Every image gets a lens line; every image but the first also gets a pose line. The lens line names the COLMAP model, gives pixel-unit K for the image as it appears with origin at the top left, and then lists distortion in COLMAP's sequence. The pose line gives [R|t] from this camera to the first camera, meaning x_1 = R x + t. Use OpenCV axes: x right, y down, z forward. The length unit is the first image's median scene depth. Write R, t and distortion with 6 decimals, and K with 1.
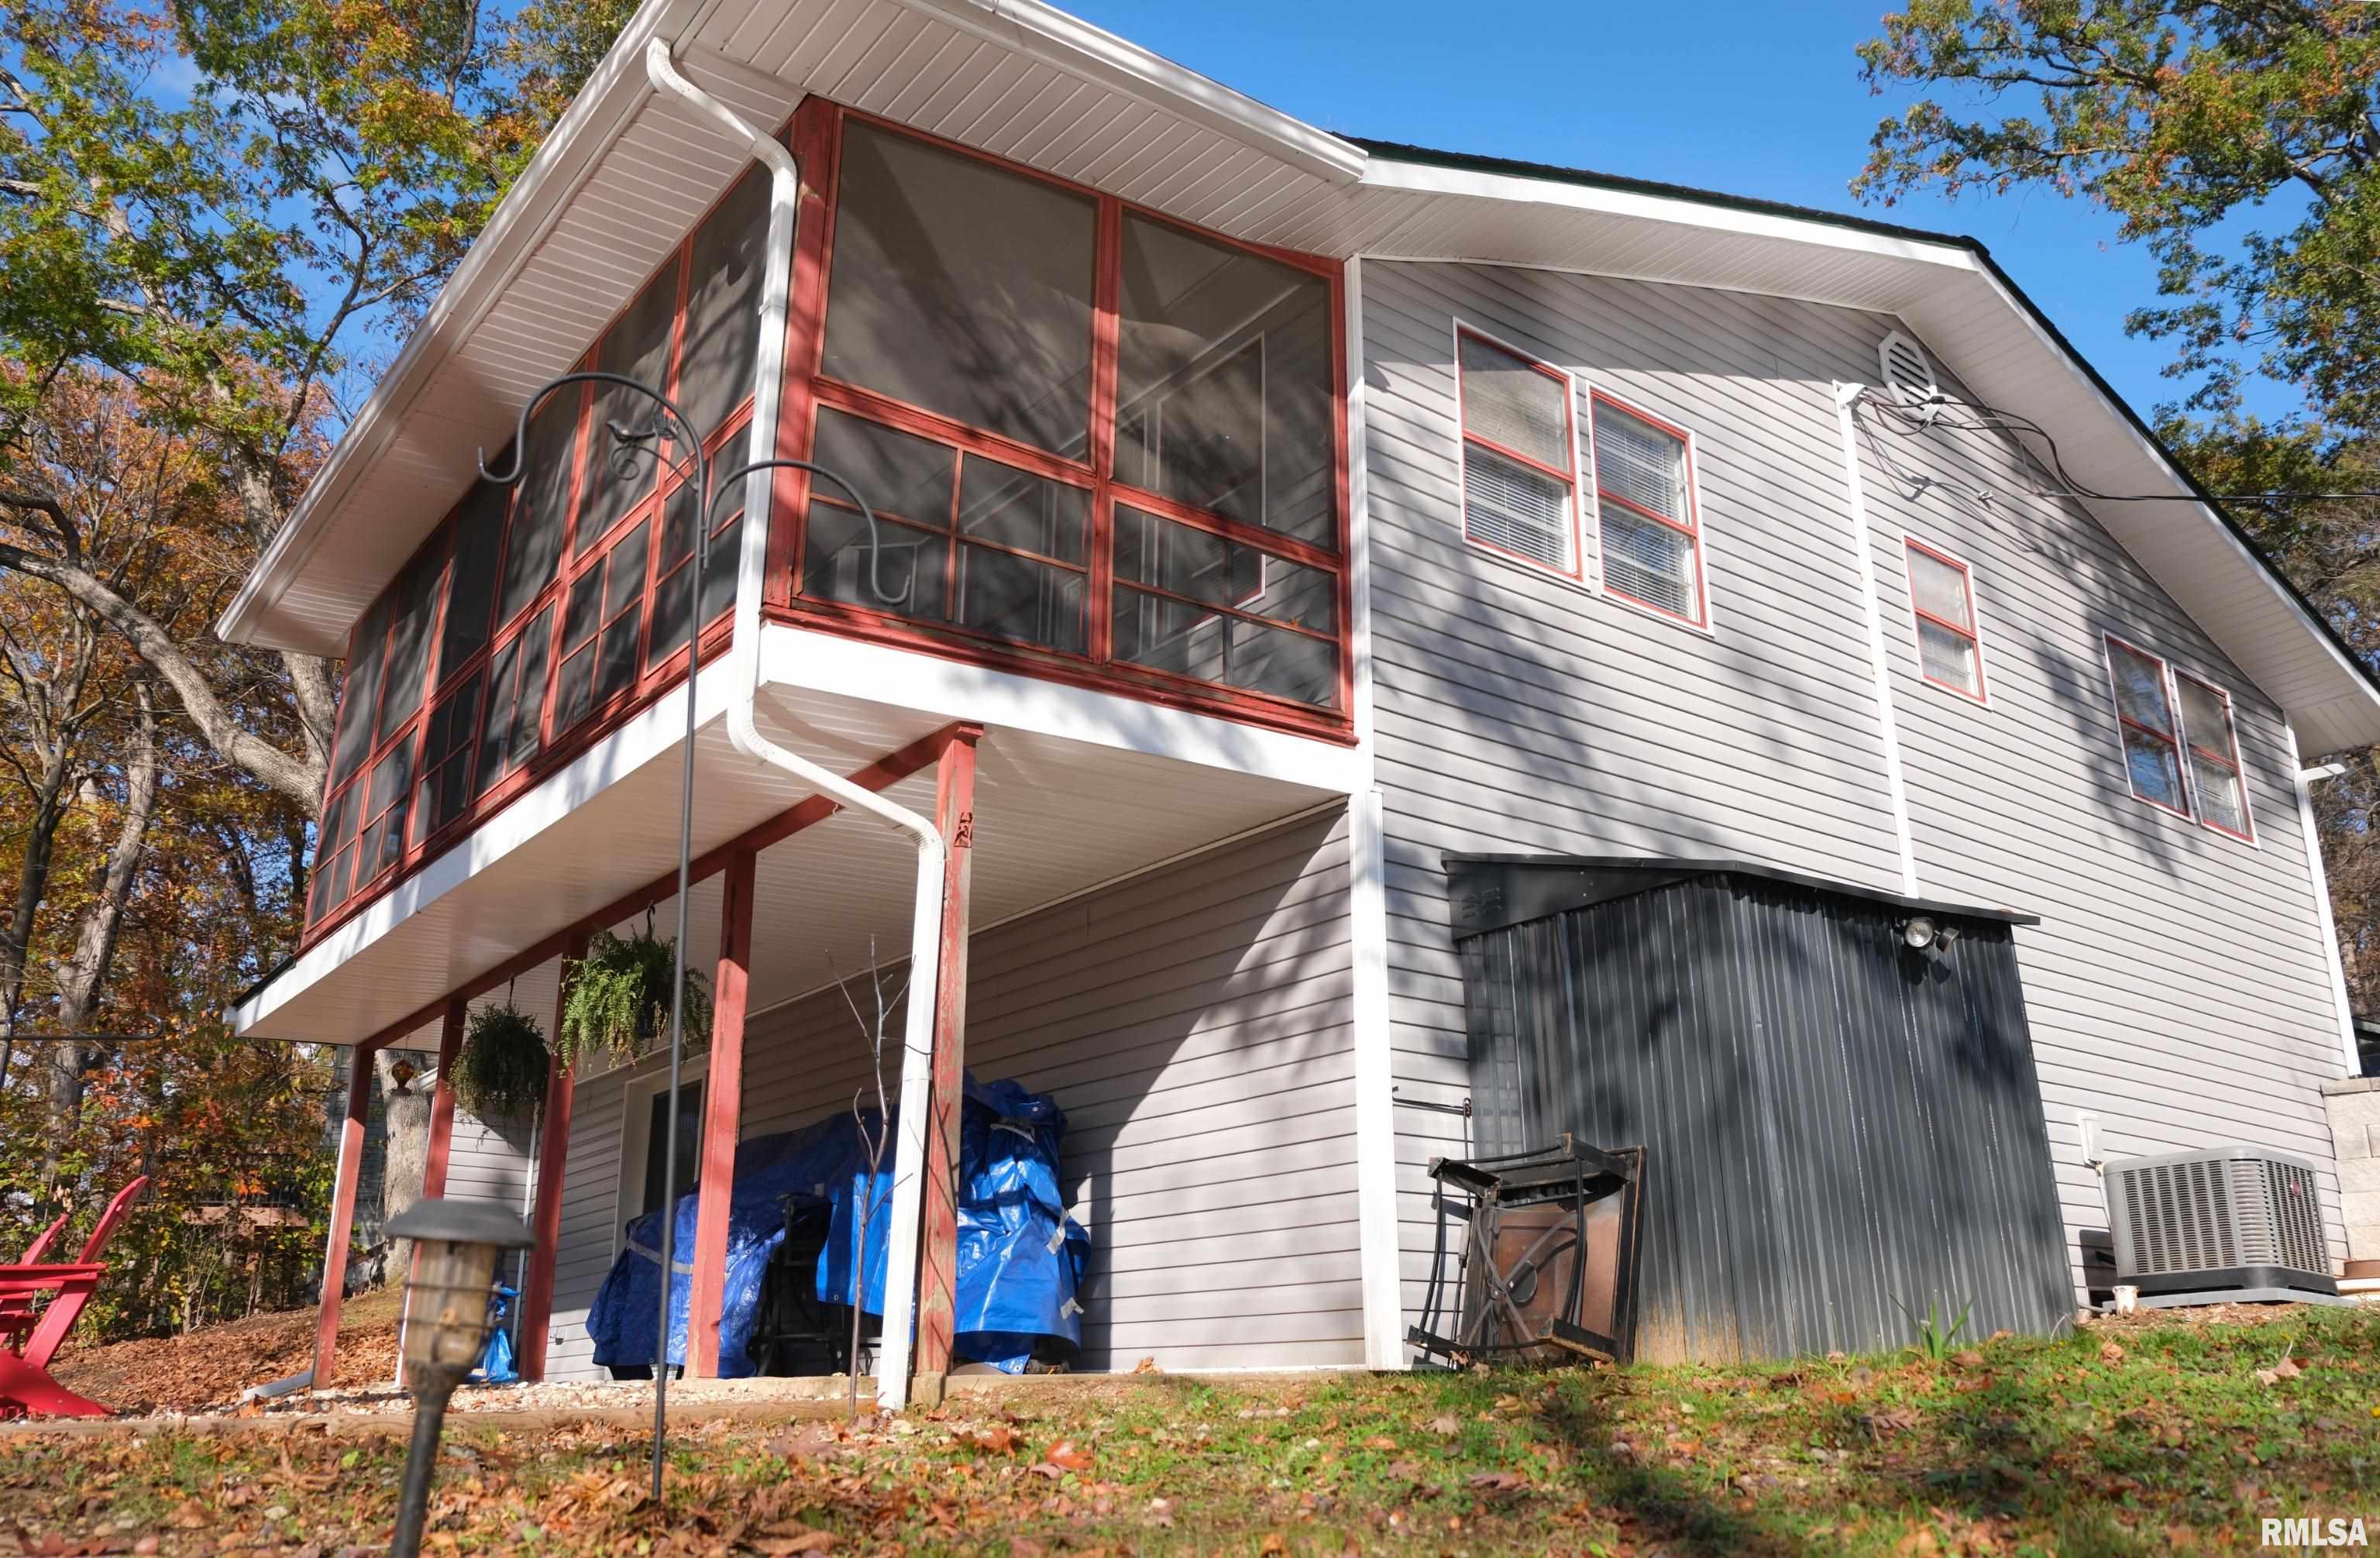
lens RADIAL K [[1911.2, 0, 1190.0], [0, 1911.2, 779.0], [0, 0, 1]] dist [-0.005876, -0.005603]
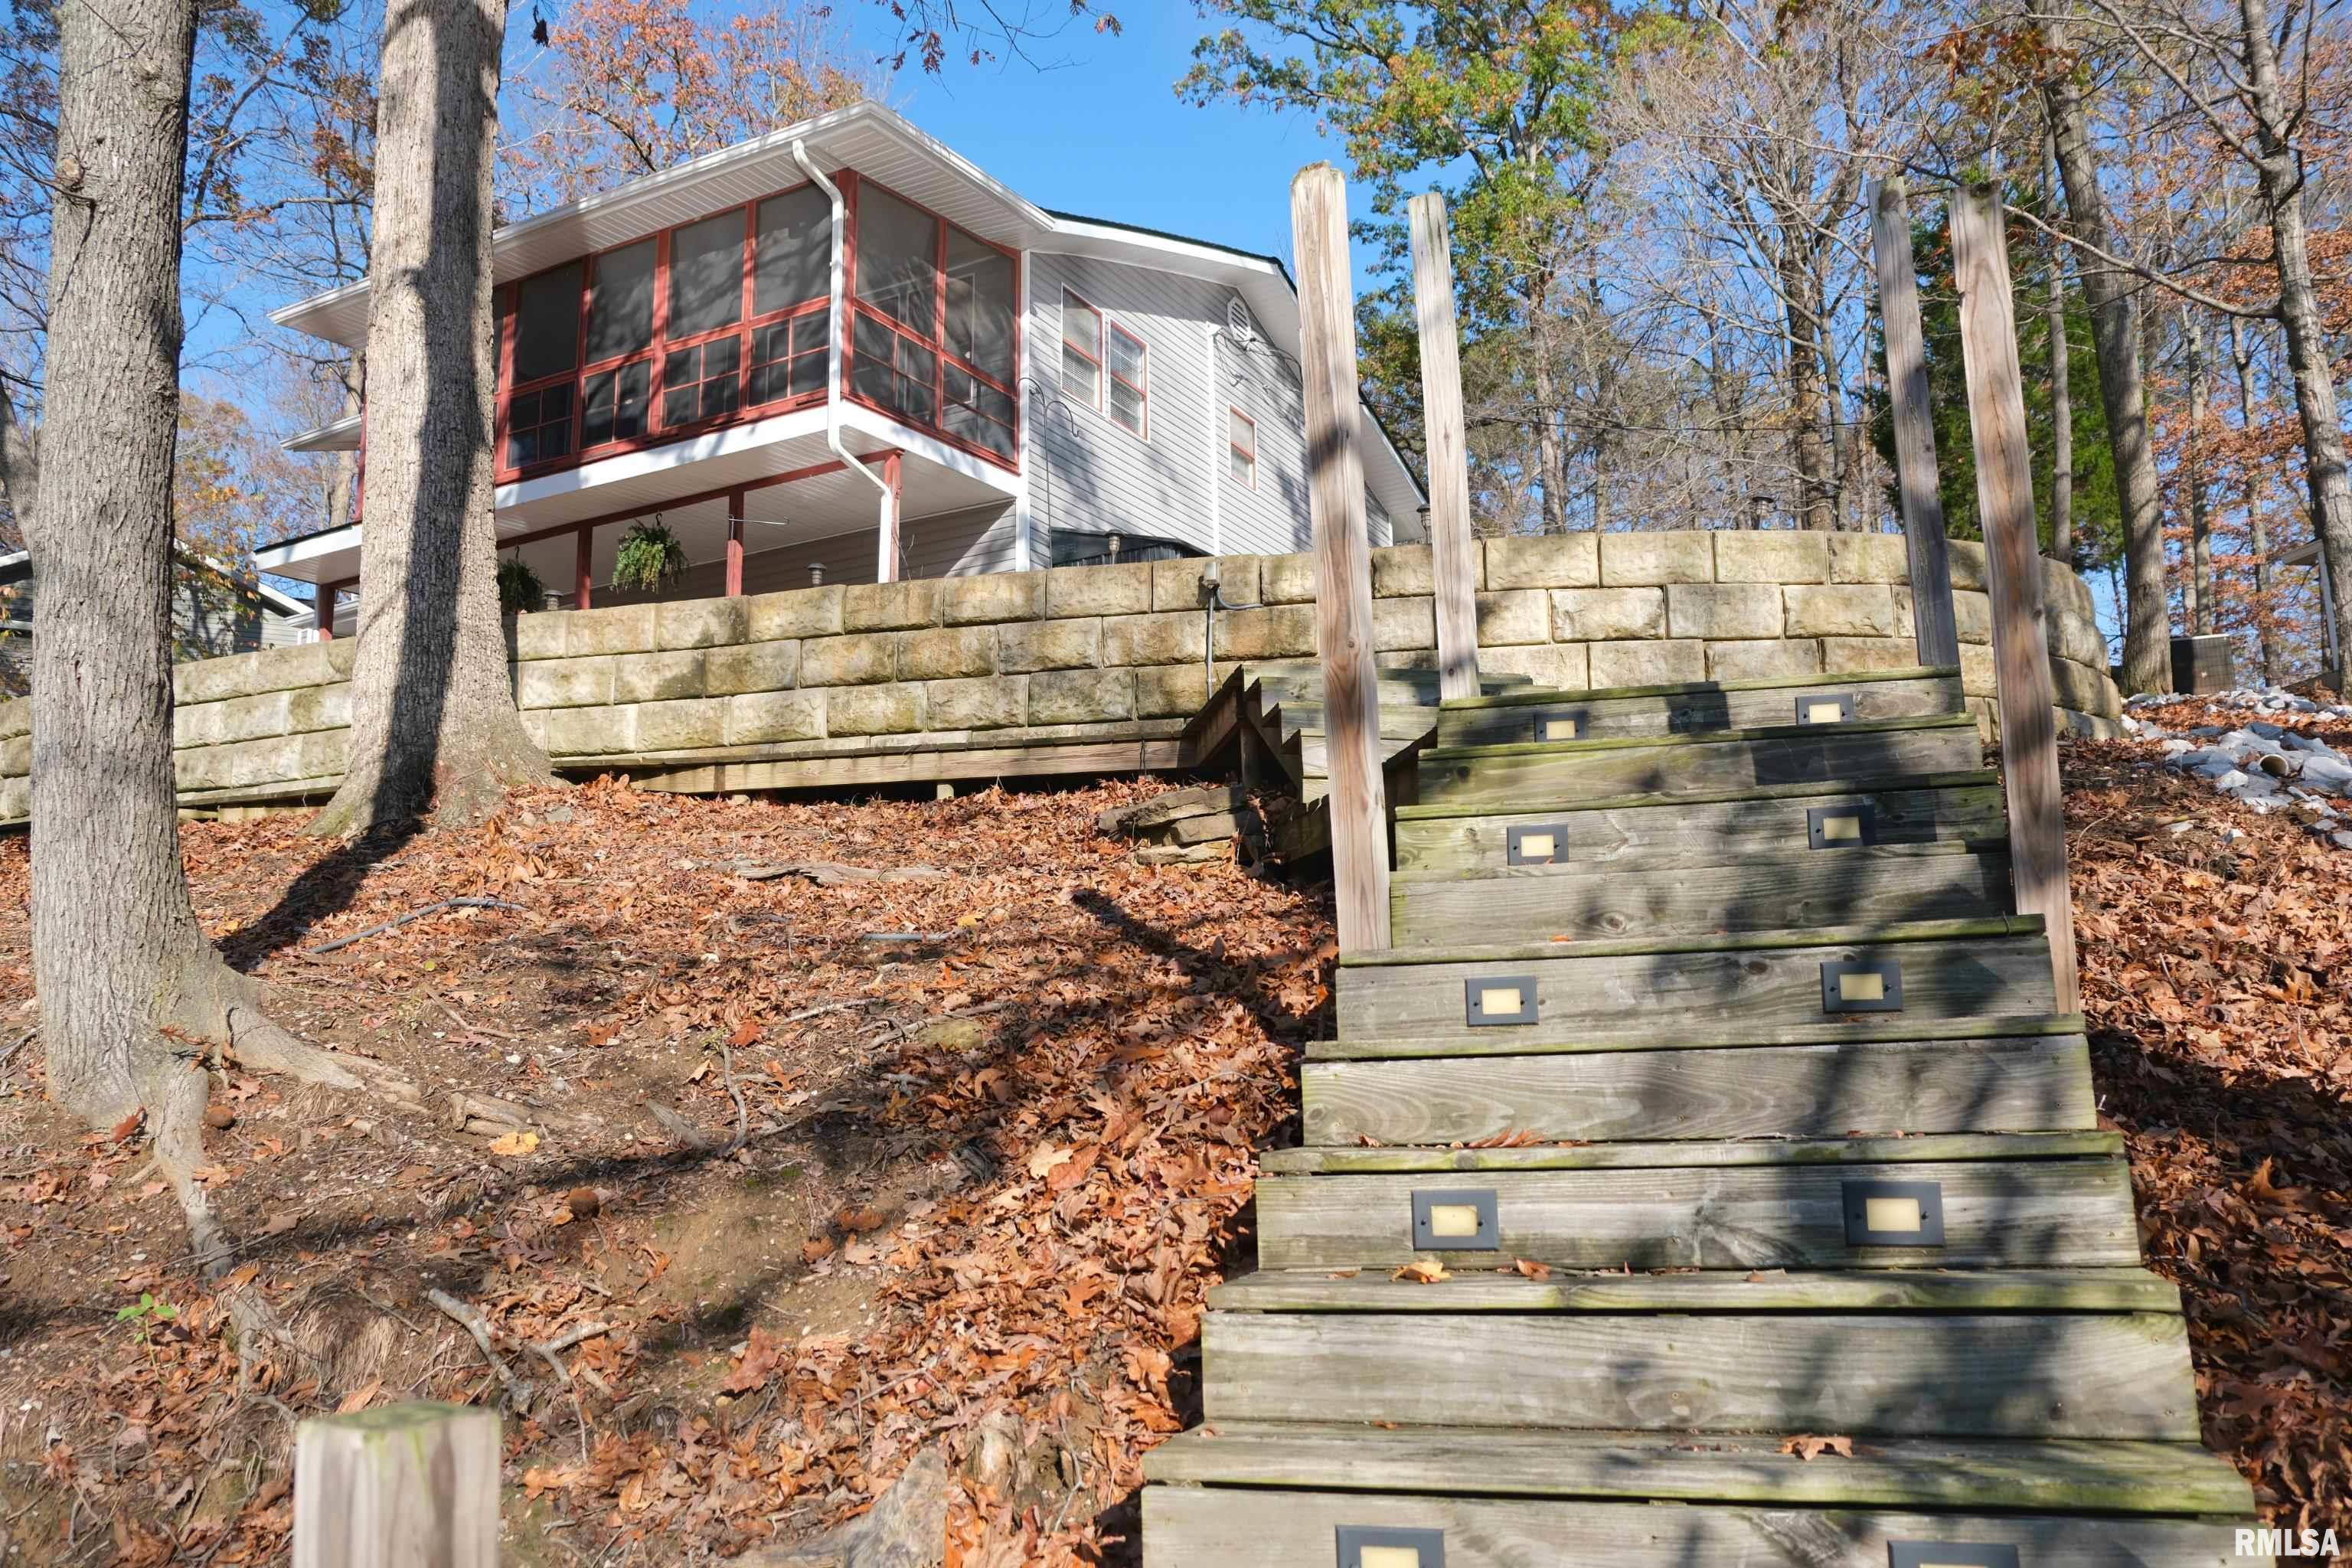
lens RADIAL K [[1826.5, 0, 1176.0], [0, 1826.5, 784.0], [0, 0, 1]] dist [-0.033125, 0.013575]
pose [[0.920514, 0.059359, 0.386175, -0.481036], [-0.114143, 0.986129, 0.120500, 0.053368], [-0.373666, -0.155001, 0.914521, -0.977594]]
